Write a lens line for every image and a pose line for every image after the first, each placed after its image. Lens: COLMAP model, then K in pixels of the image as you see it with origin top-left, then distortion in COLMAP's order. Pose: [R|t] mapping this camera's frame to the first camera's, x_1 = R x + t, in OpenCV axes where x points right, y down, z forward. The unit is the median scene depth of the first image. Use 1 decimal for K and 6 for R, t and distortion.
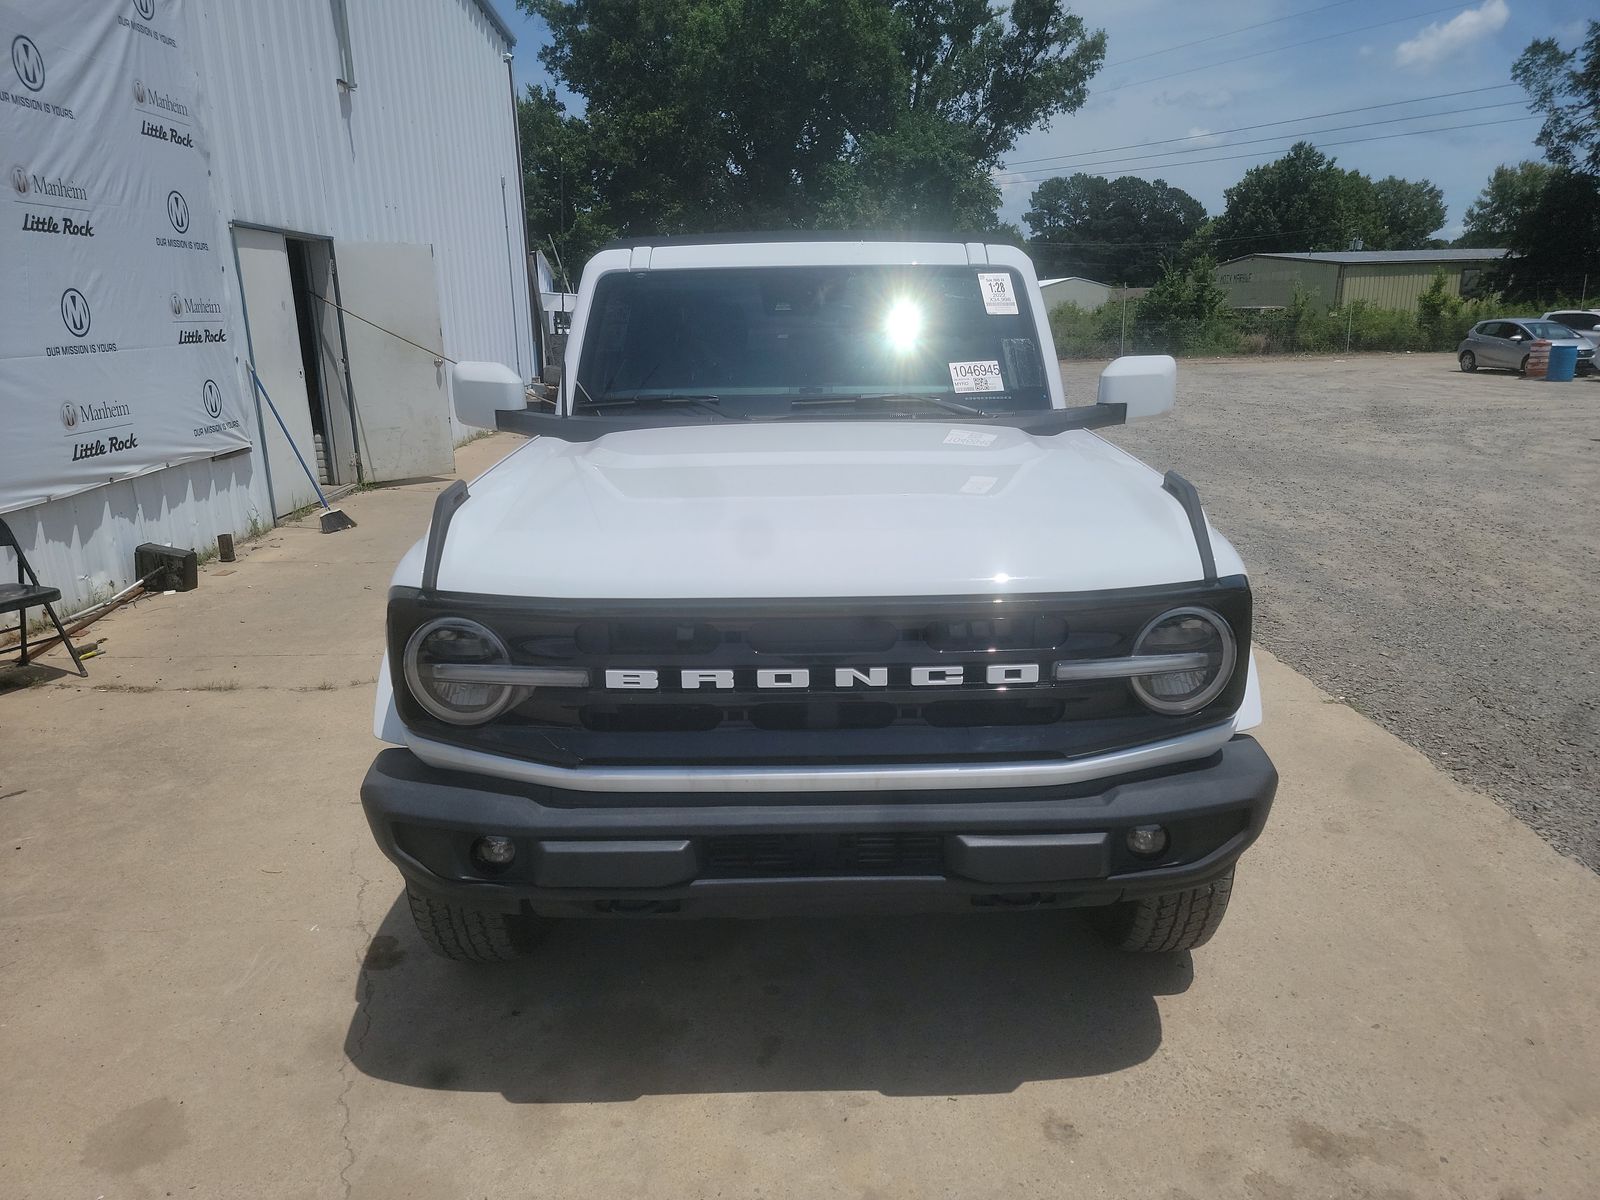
lens RADIAL K [[1109.7, 0, 800.0], [0, 1109.7, 600.0], [0, 0, 1]] dist [0.054530, -0.033758]
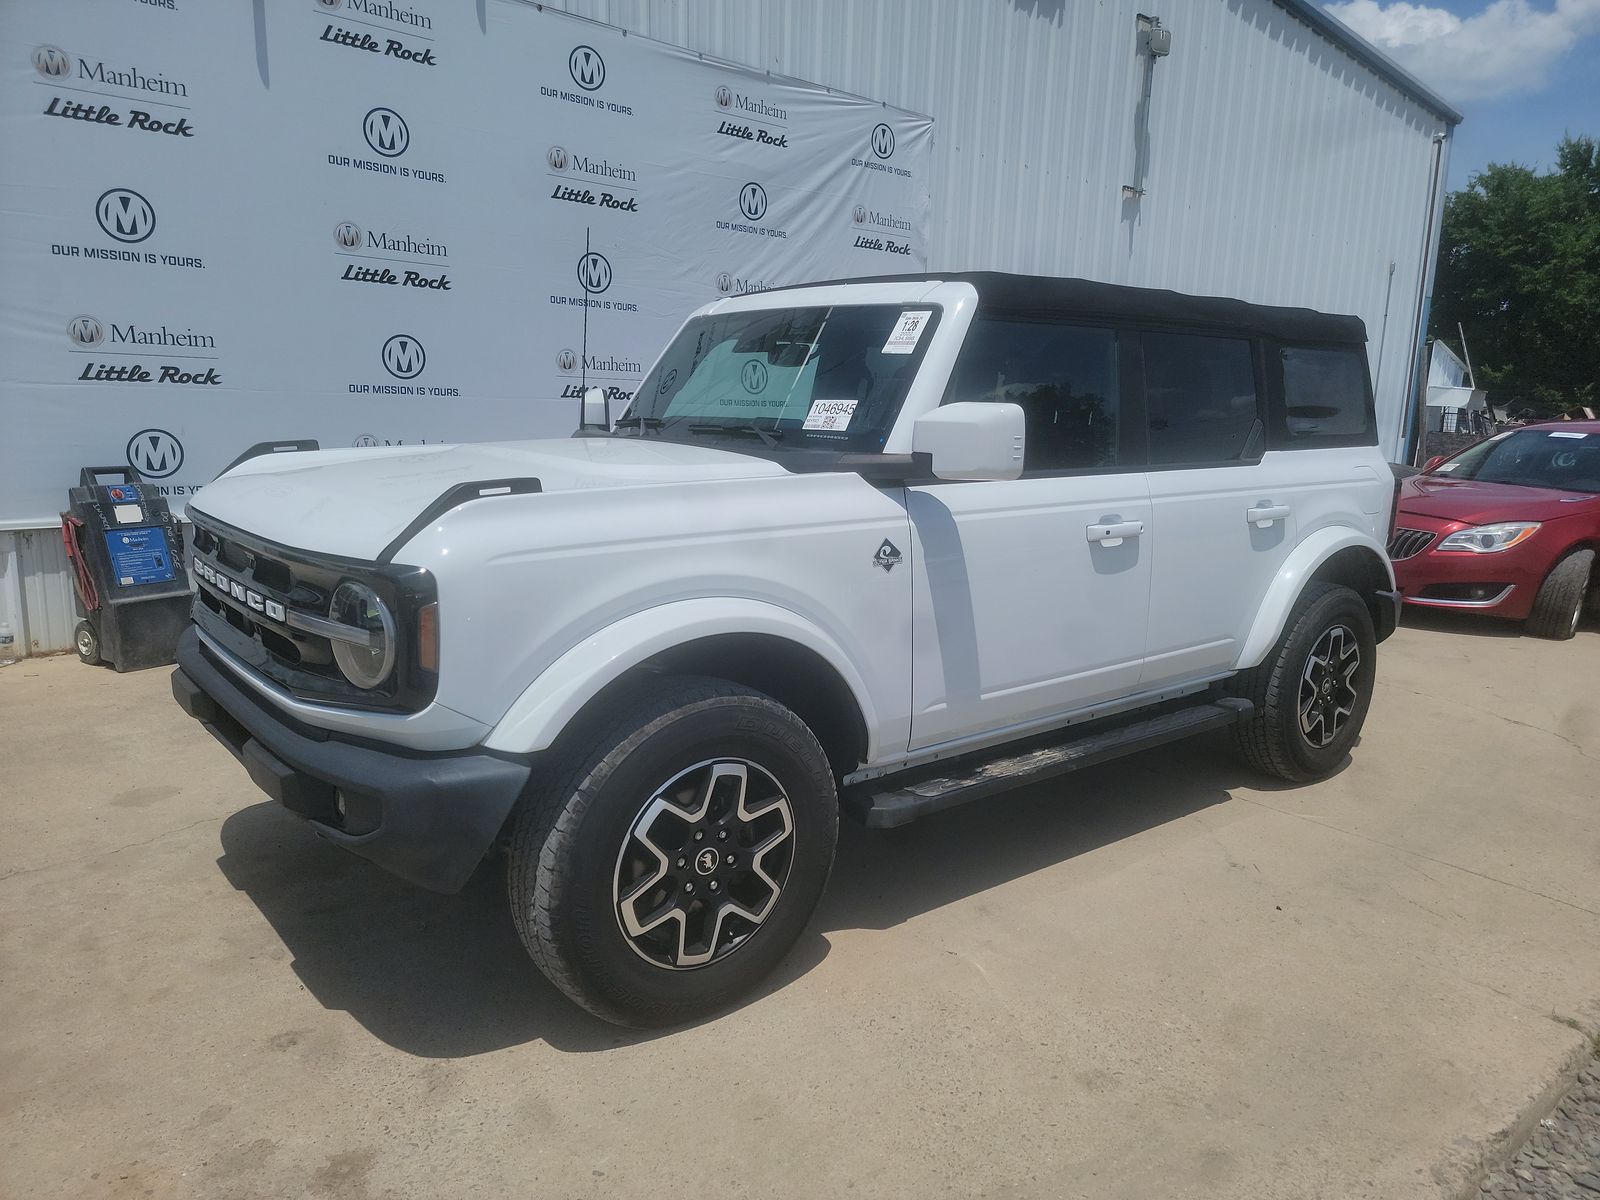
lens RADIAL K [[1109.7, 0, 800.0], [0, 1109.7, 600.0], [0, 0, 1]] dist [0.054530, -0.033758]
pose [[0.631339, 0.171547, -0.756295, 0.474793], [-0.238945, 0.970812, 0.020738, -0.032825], [0.737778, 0.167621, 0.653902, 0.208480]]
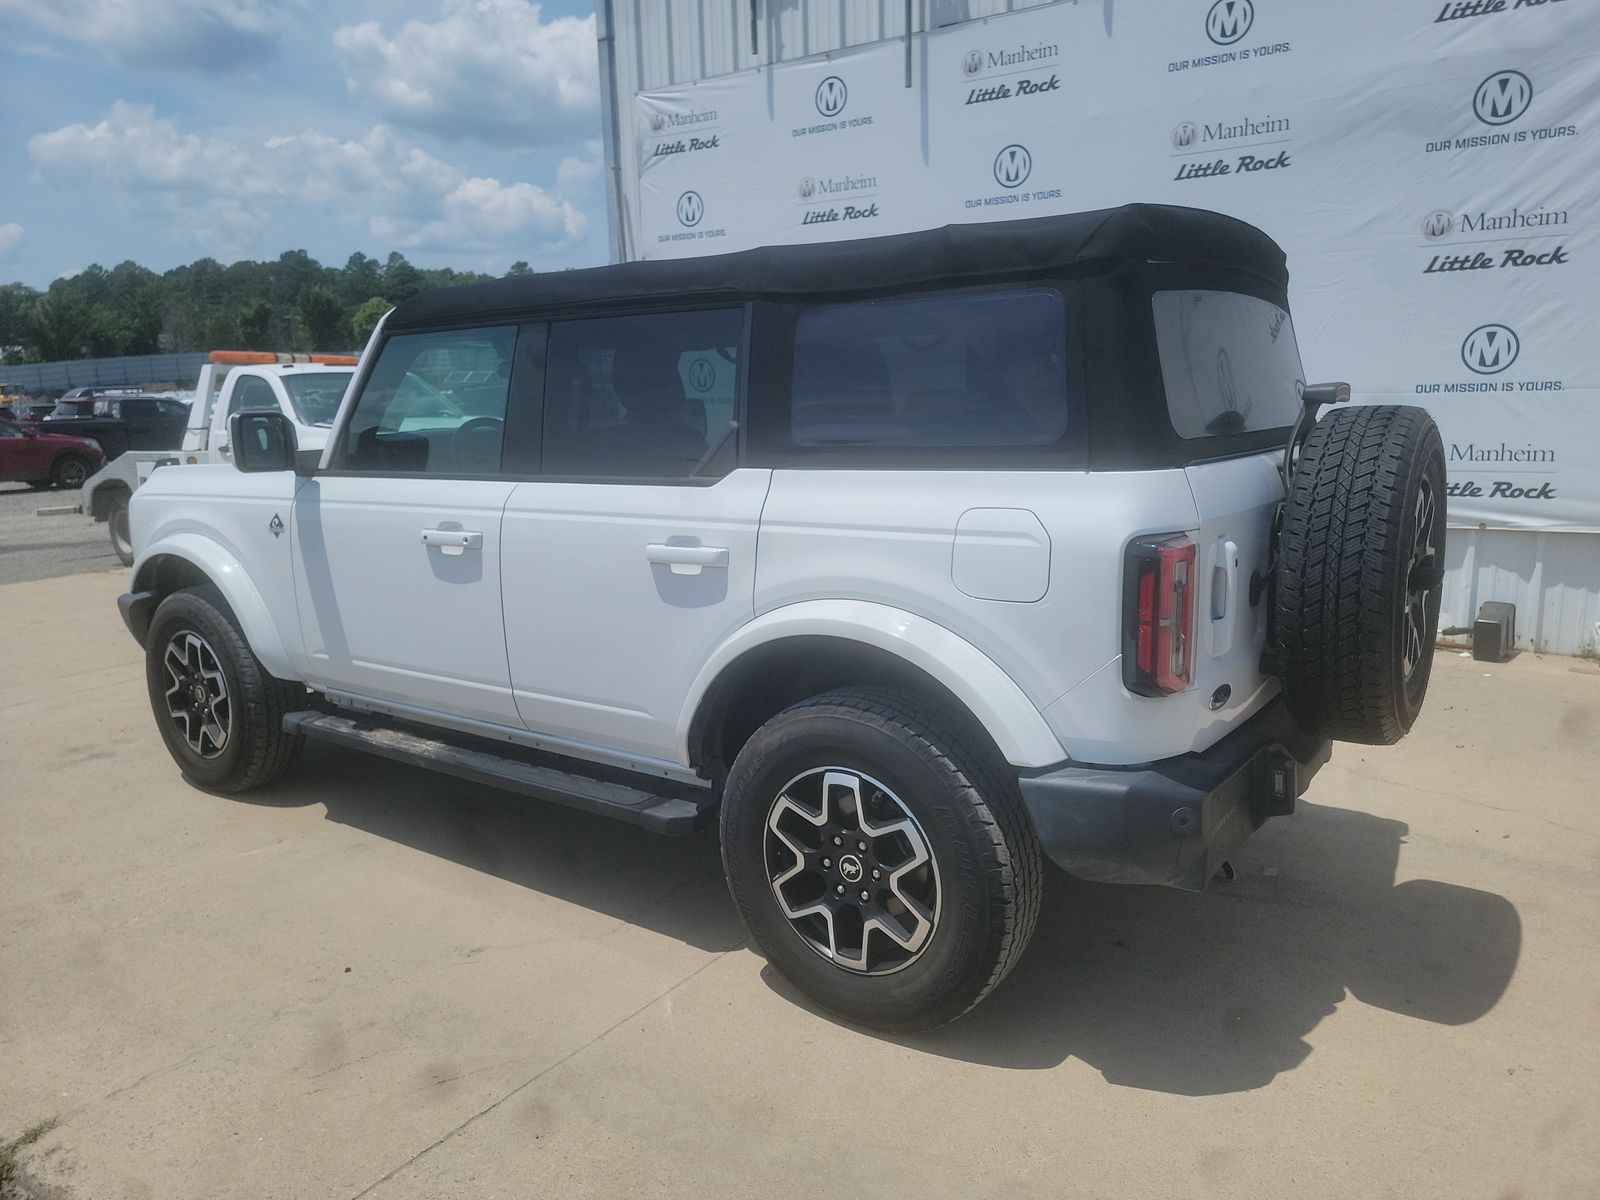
lens RADIAL K [[1065.9, 0, 804.1], [0, 1065.9, 619.5], [0, 0, 1]] dist [-0.032670, 0.002086]
pose [[-0.571326, 0.195014, -0.797218, 0.455031], [-0.175703, 0.919777, 0.350912, -0.258453], [0.801695, 0.340558, -0.491228, 1.071884]]
